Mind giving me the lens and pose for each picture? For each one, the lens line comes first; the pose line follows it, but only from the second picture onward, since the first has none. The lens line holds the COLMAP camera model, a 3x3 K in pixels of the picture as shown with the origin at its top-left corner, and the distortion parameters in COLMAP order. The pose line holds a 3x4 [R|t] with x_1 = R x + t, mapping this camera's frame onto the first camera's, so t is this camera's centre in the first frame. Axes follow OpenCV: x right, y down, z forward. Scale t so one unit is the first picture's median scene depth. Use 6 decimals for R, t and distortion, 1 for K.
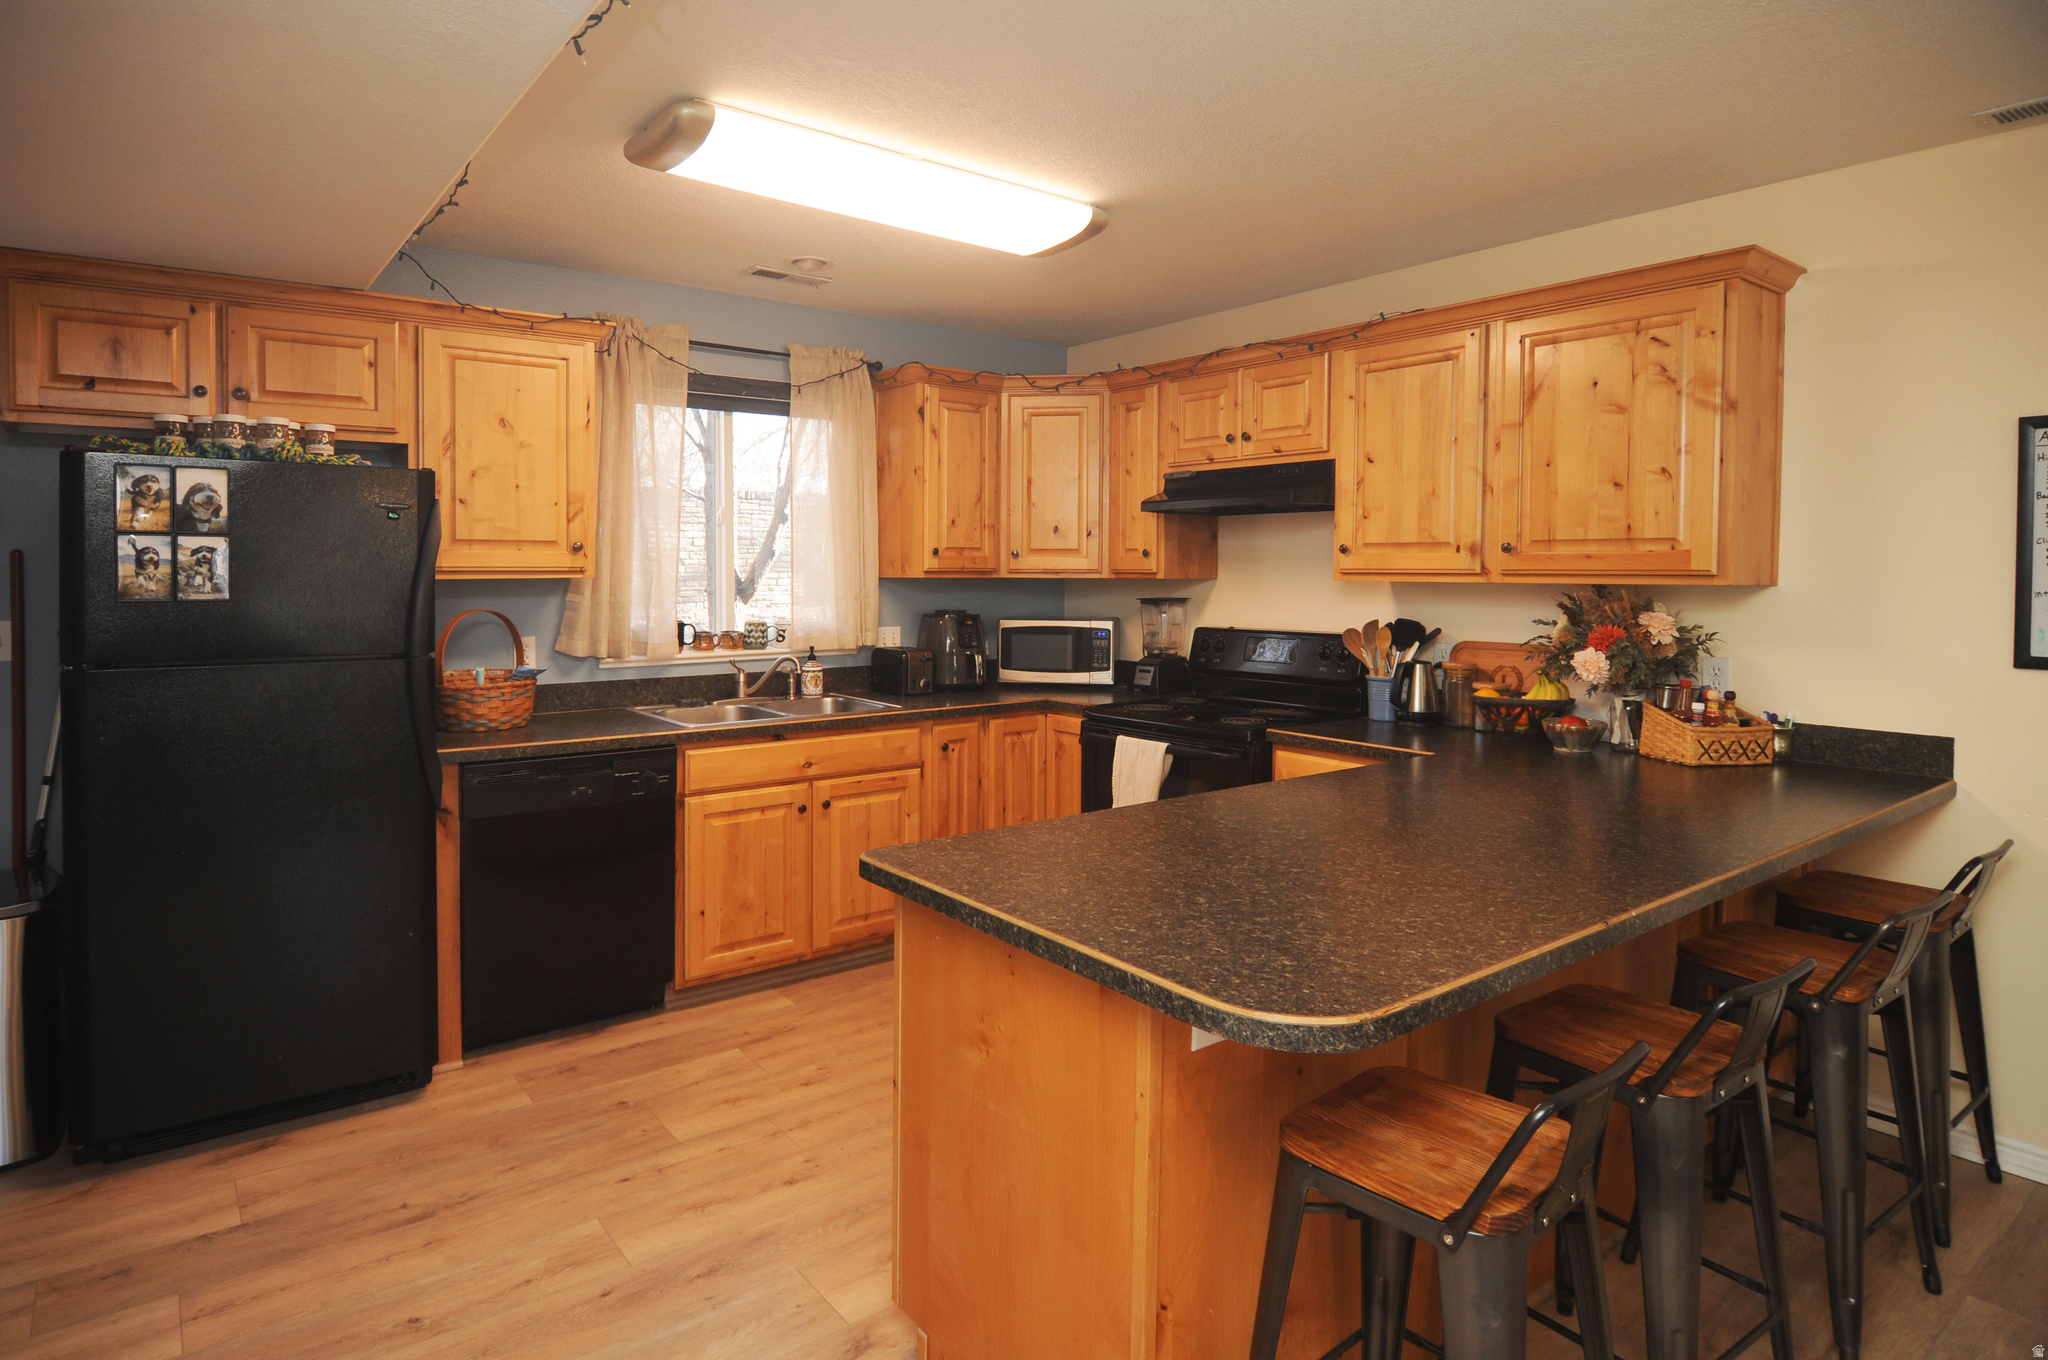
lens RADIAL K [[1139.2, 0, 1086.7], [0, 1139.2, 609.2], [0, 0, 1]] dist [0.001025, -0.013341]
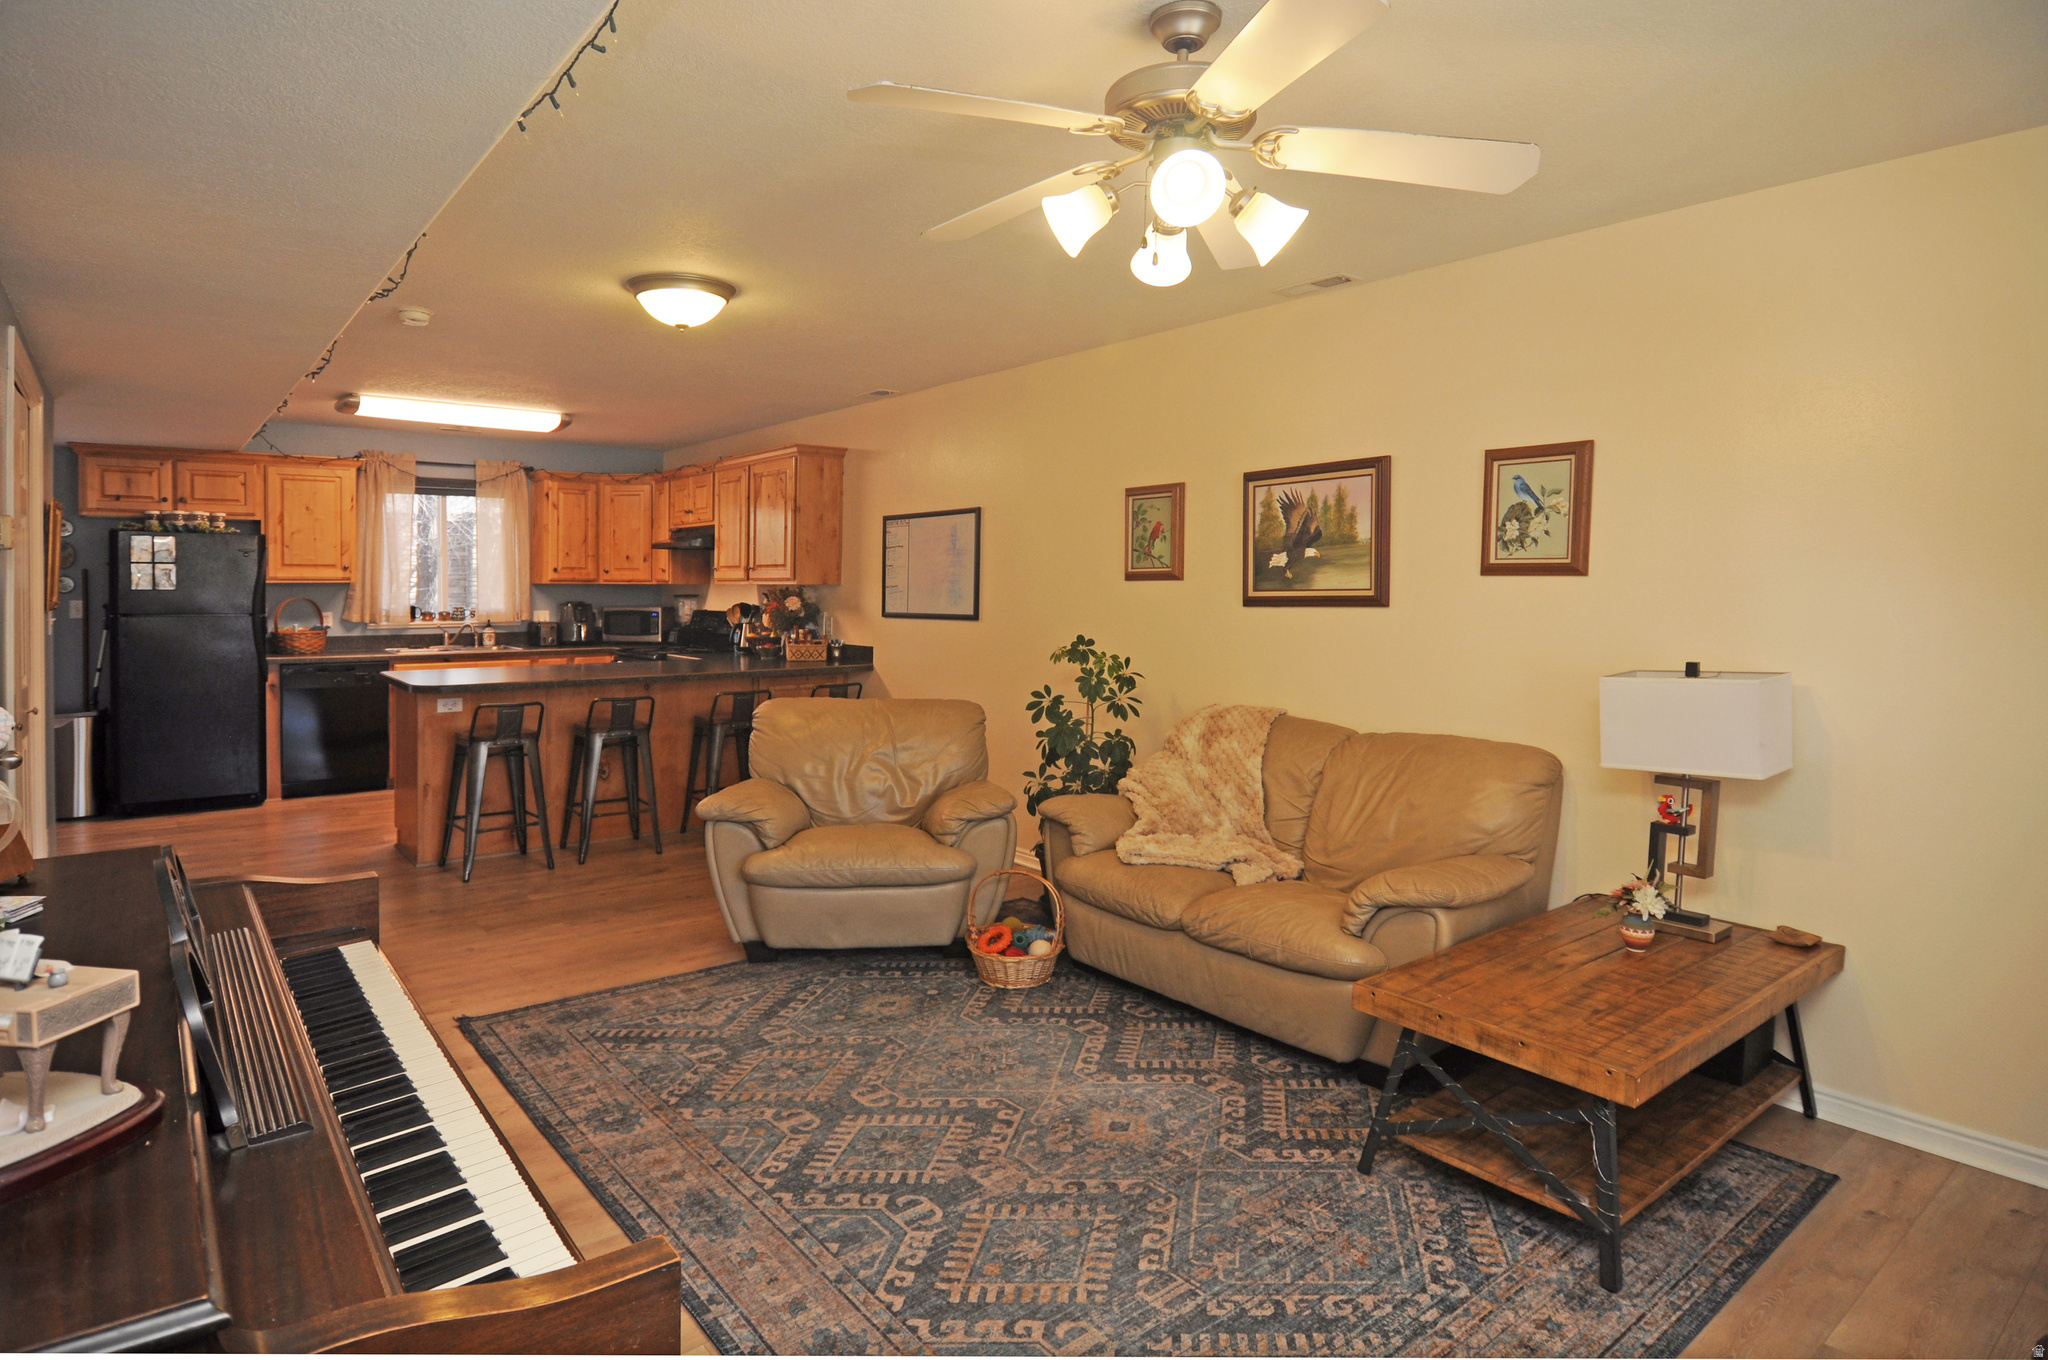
lens RADIAL K [[1084.0, 0, 995.2], [0, 1084.0, 623.4], [0, 0, 1]] dist [0.001281, -0.011421]
pose [[0.999905, 0.000668, -0.013747, 0.765560], [-0.000640, 0.999998, 0.002092, 0.042469], [0.013748, -0.002083, 0.999903, -0.959808]]
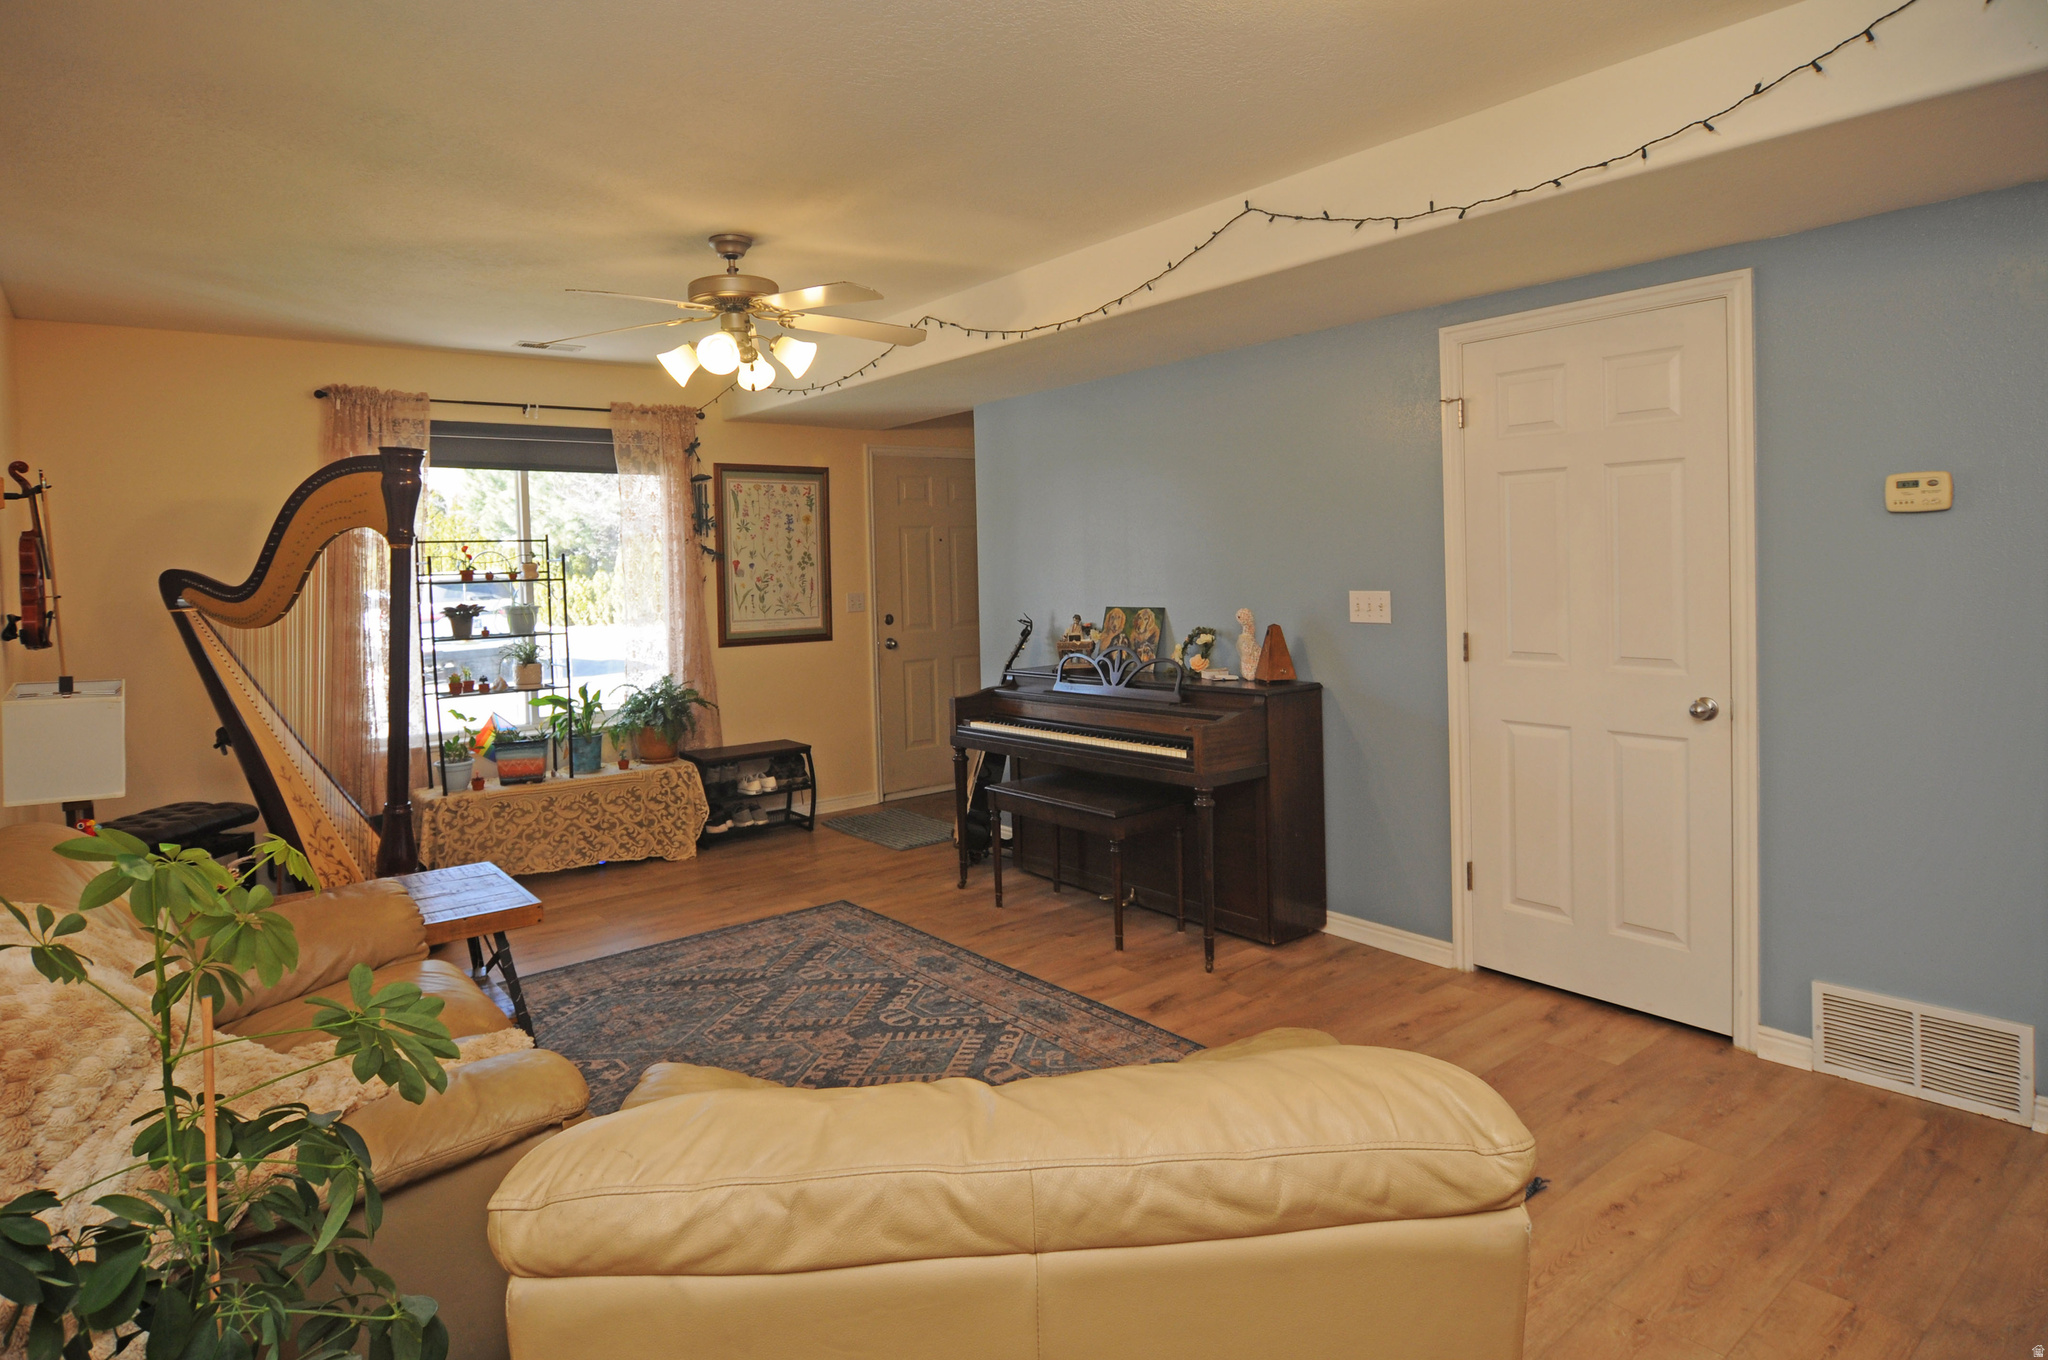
lens RADIAL K [[1109.8, 0, 1015.8], [0, 1109.8, 646.6], [0, 0, 1]] dist [-0.002431, -0.013091]
pose [[-0.999672, 0.024550, 0.007320, 0.600490], [0.025178, 0.994275, 0.103847, -0.008431], [-0.004729, 0.103997, -0.994566, 0.539909]]
